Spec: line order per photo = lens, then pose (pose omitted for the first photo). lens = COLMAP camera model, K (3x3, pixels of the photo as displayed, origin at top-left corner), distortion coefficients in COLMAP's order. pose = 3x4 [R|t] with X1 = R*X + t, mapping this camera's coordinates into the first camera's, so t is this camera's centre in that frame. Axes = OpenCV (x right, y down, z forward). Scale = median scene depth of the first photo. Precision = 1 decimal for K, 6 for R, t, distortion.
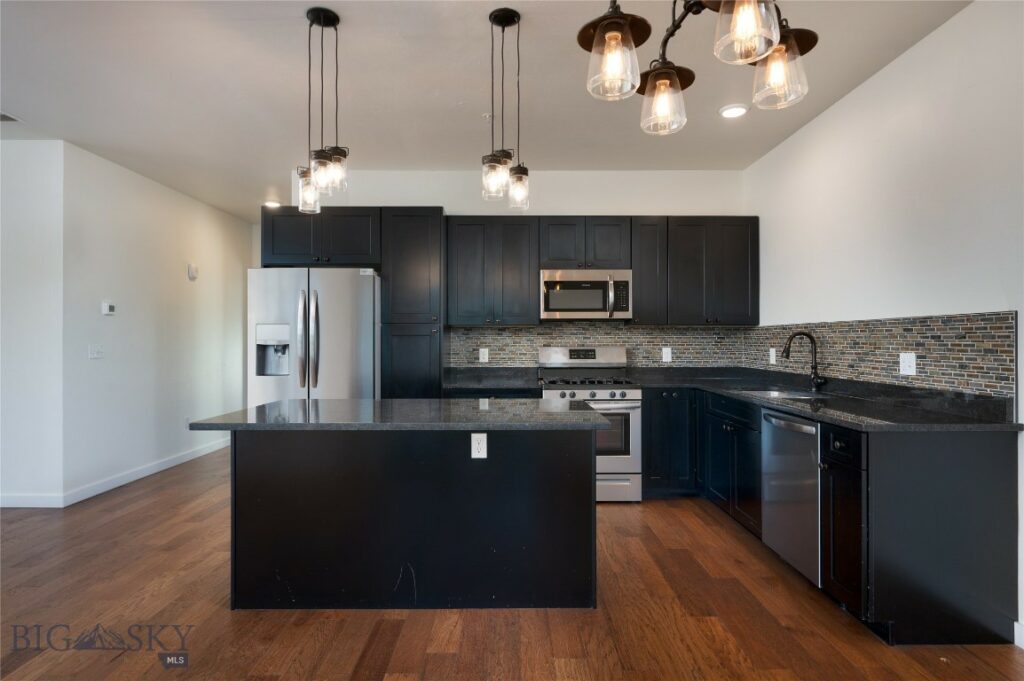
lens RADIAL K [[560.9, 0, 511.8], [0, 560.9, 340.1], [0, 0, 1]] dist [-0.000684, -0.000873]
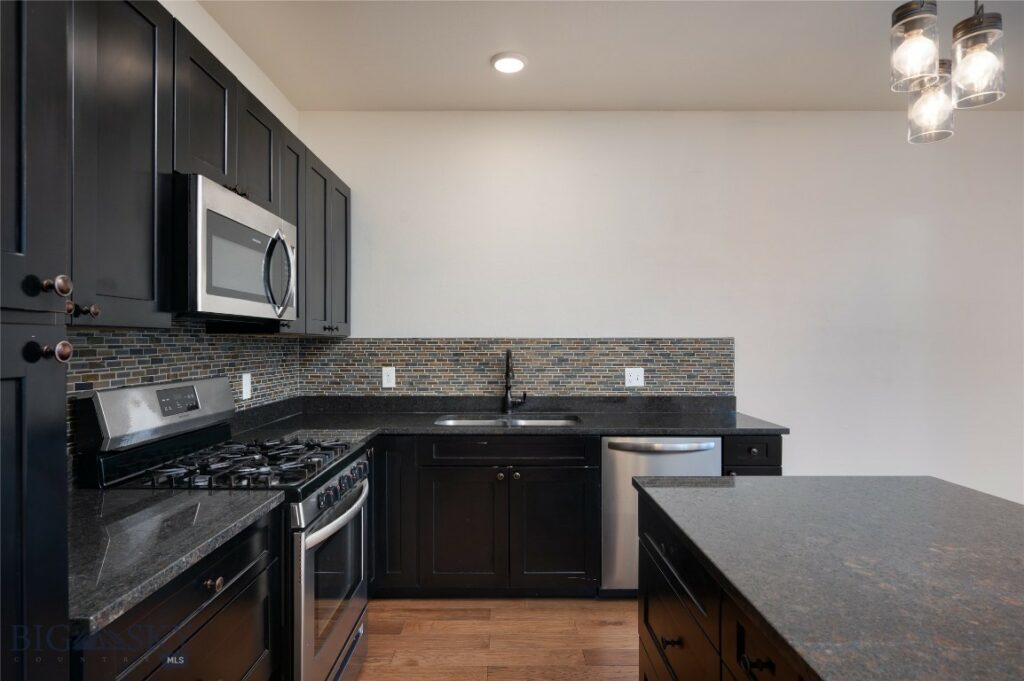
lens RADIAL K [[560.9, 0, 505.2], [0, 560.9, 343.2], [0, 0, 1]] dist [-0.000684, -0.000873]
pose [[0.002769, 0.002964, 0.999992, -0.438716], [0.000760, 0.999995, -0.002966, -0.023976], [-0.999996, 0.000768, 0.002766, 1.162792]]
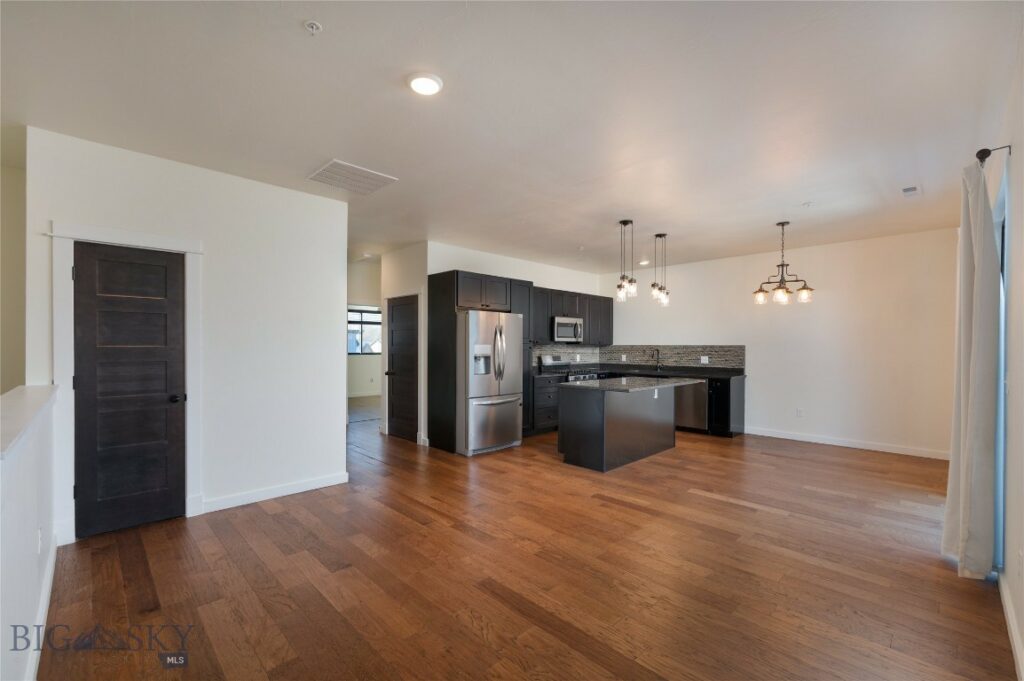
lens RADIAL K [[440.8, 0, 511.4], [0, 440.8, 344.5], [0, 0, 1]] dist [0.000385, 0.000003]
pose [[0.713324, 0.005692, 0.700811, -1.674755], [-0.005137, 0.999983, -0.002894, -0.029631], [-0.700815, -0.001536, 0.713341, -0.014702]]
